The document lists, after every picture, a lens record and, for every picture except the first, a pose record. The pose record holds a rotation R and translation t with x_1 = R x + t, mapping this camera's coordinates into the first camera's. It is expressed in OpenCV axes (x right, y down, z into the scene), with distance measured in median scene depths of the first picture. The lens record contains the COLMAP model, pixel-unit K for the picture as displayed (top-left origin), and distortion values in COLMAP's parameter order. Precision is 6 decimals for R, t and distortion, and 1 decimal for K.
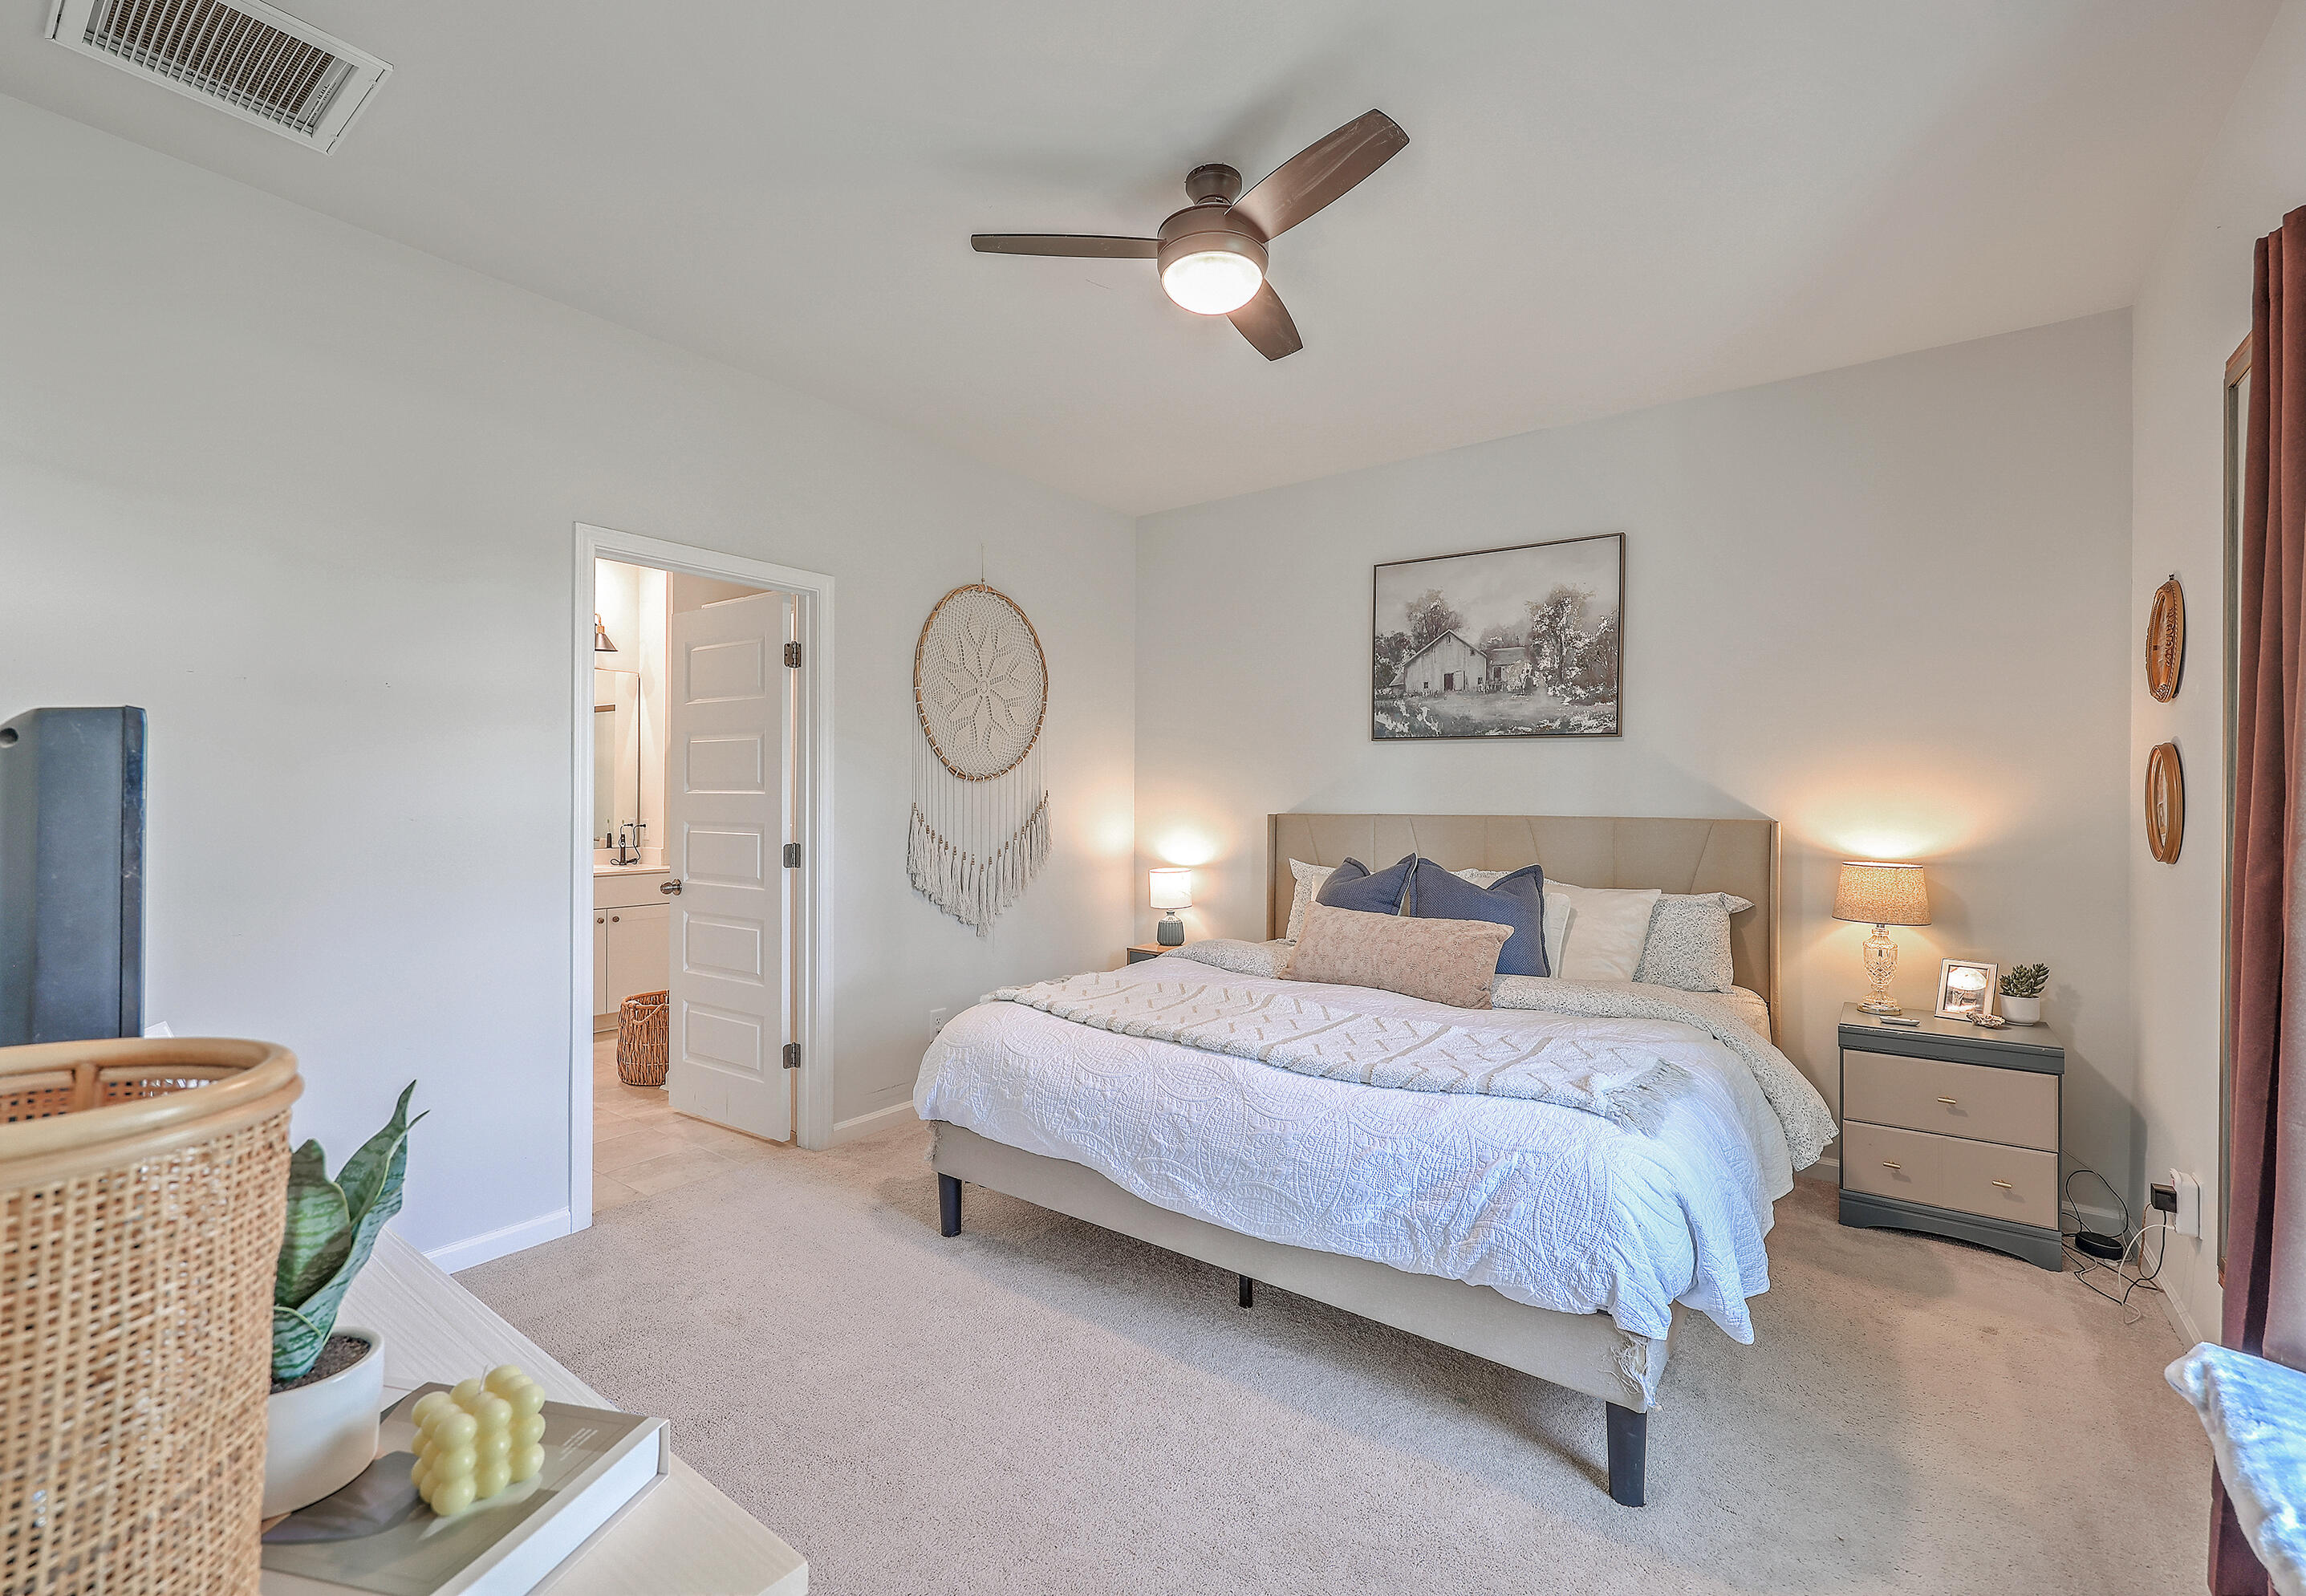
lens RADIAL K [[959.3, 0, 1146.4], [0, 959.3, 802.0], [0, 0, 1]] dist [-0.001835, -0.000067]
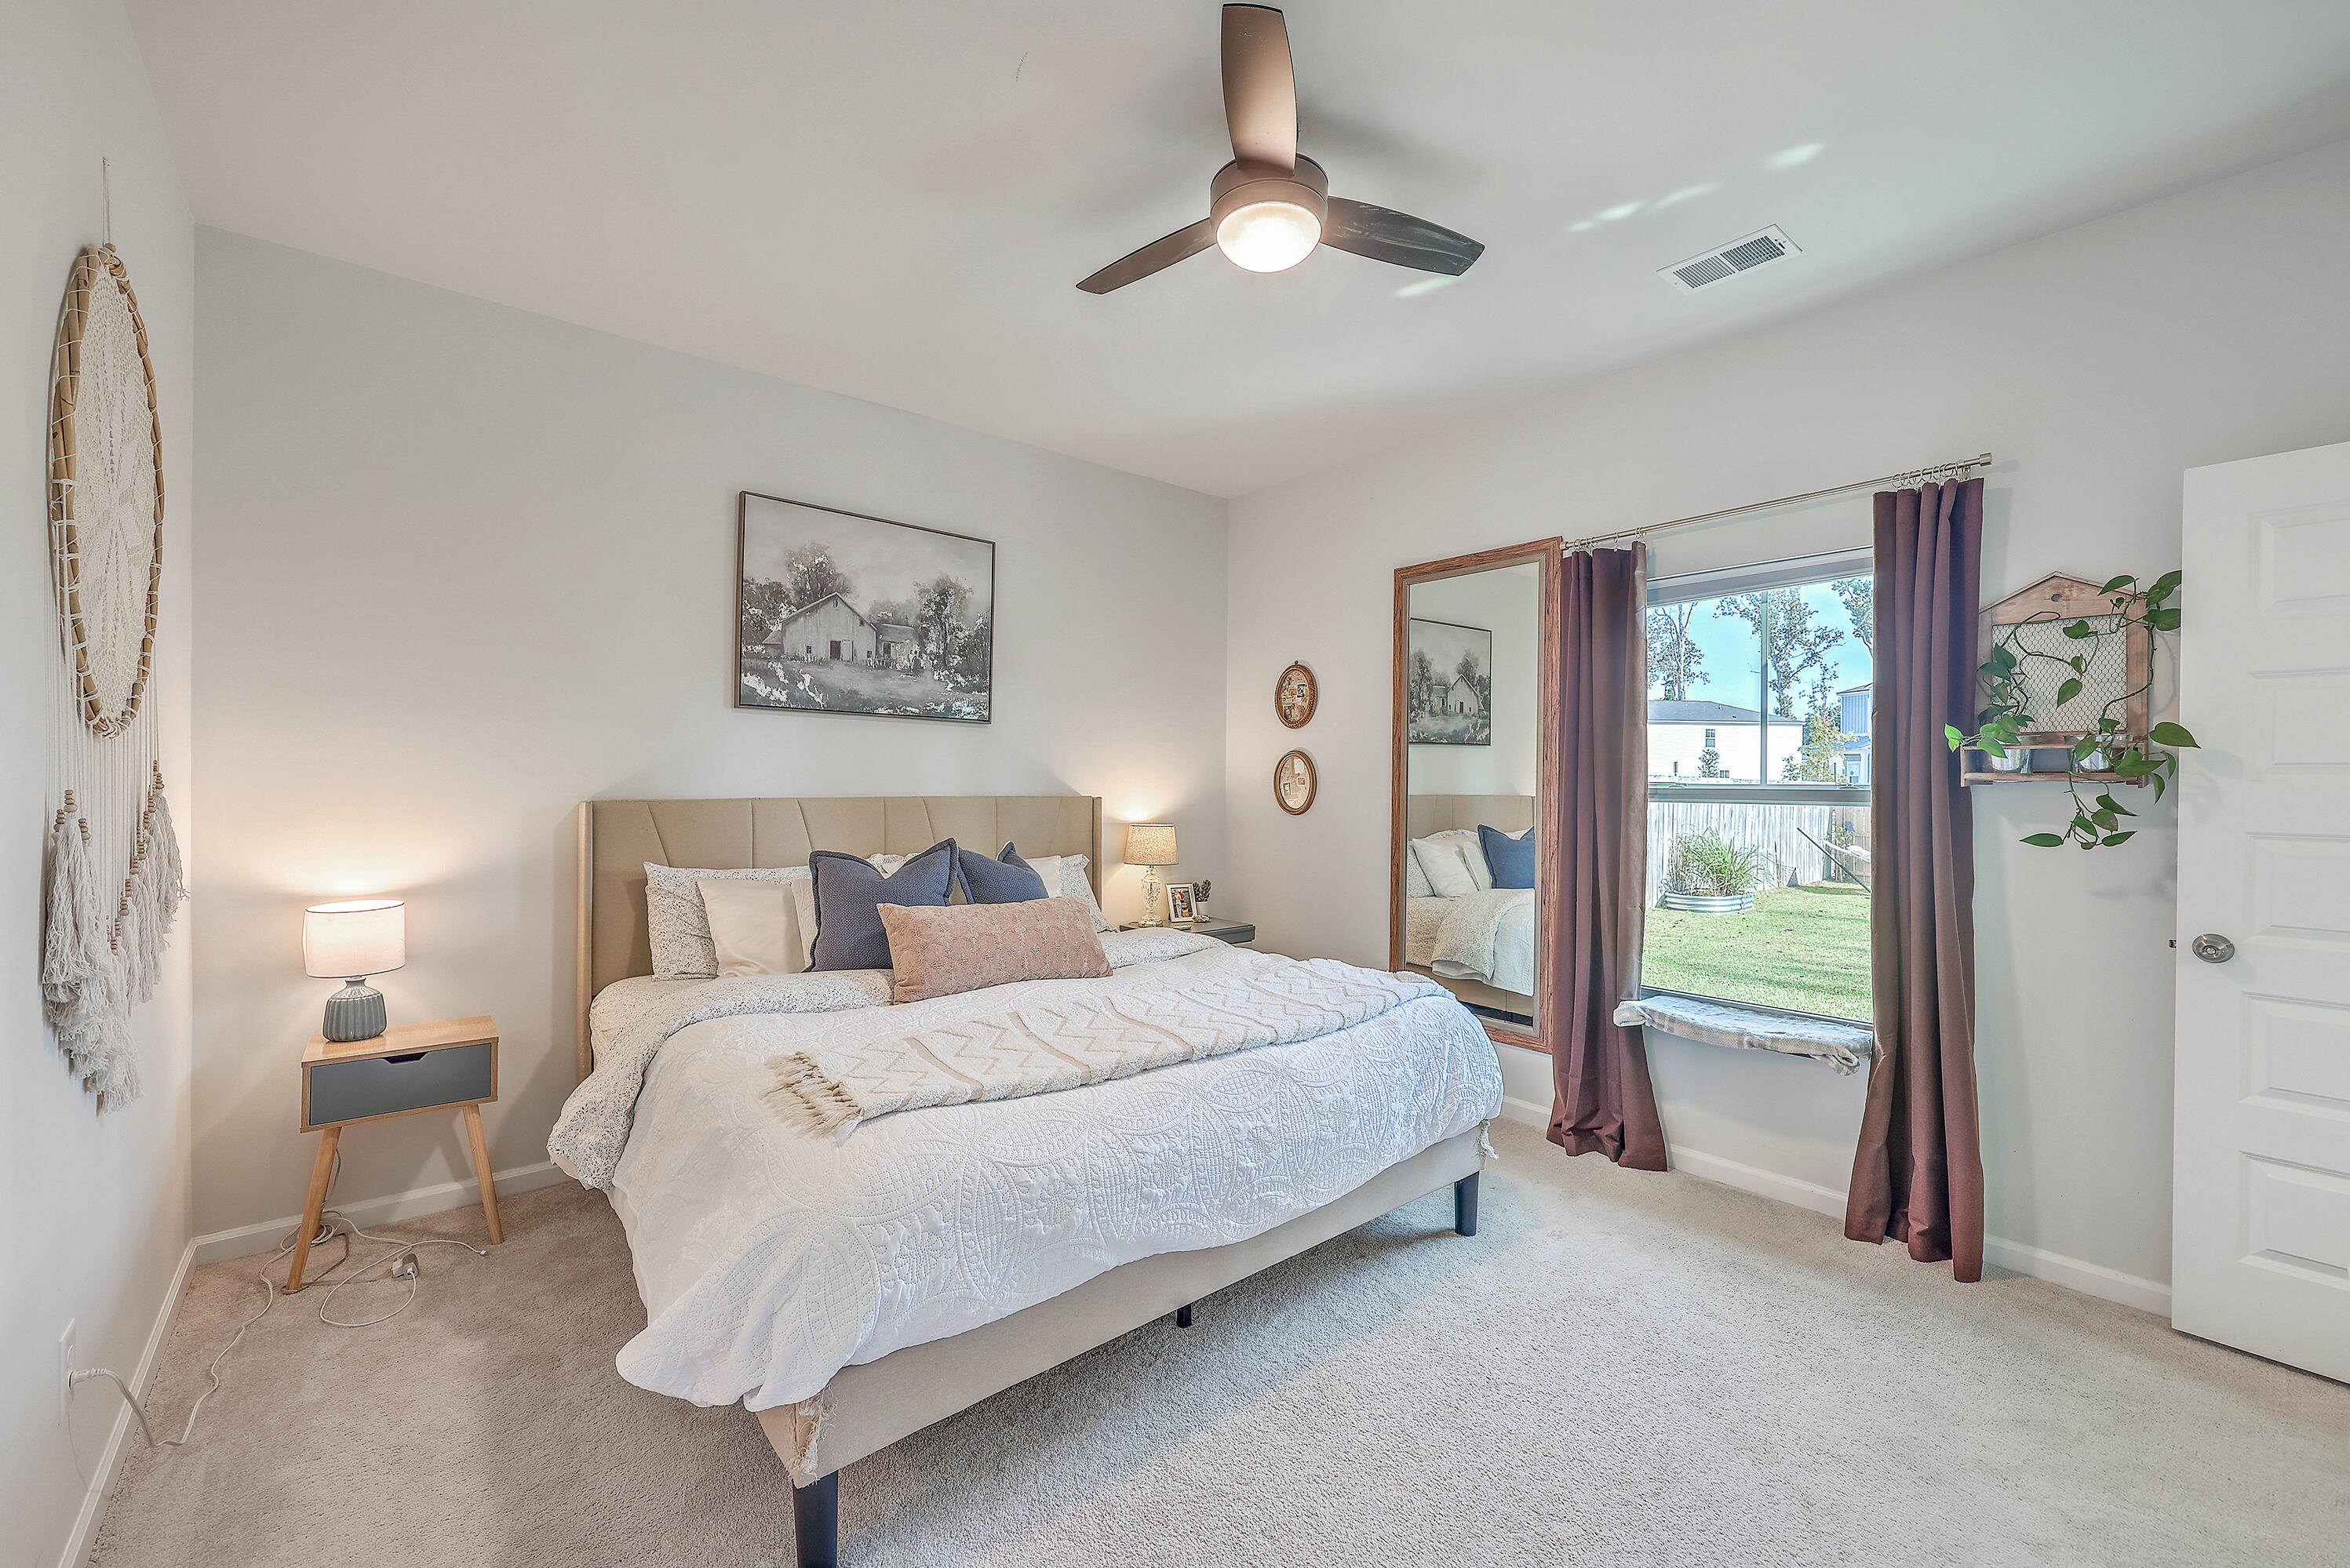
lens RADIAL K [[956.1, 0, 1171.3], [0, 956.1, 781.3], [0, 0, 1]] dist [0.002967, -0.000265]
pose [[0.235270, -0.000903, 0.971930, -0.503654], [0.001657, 0.999998, 0.000528, -0.002021], [-0.971929, 0.001486, 0.235271, 0.501187]]
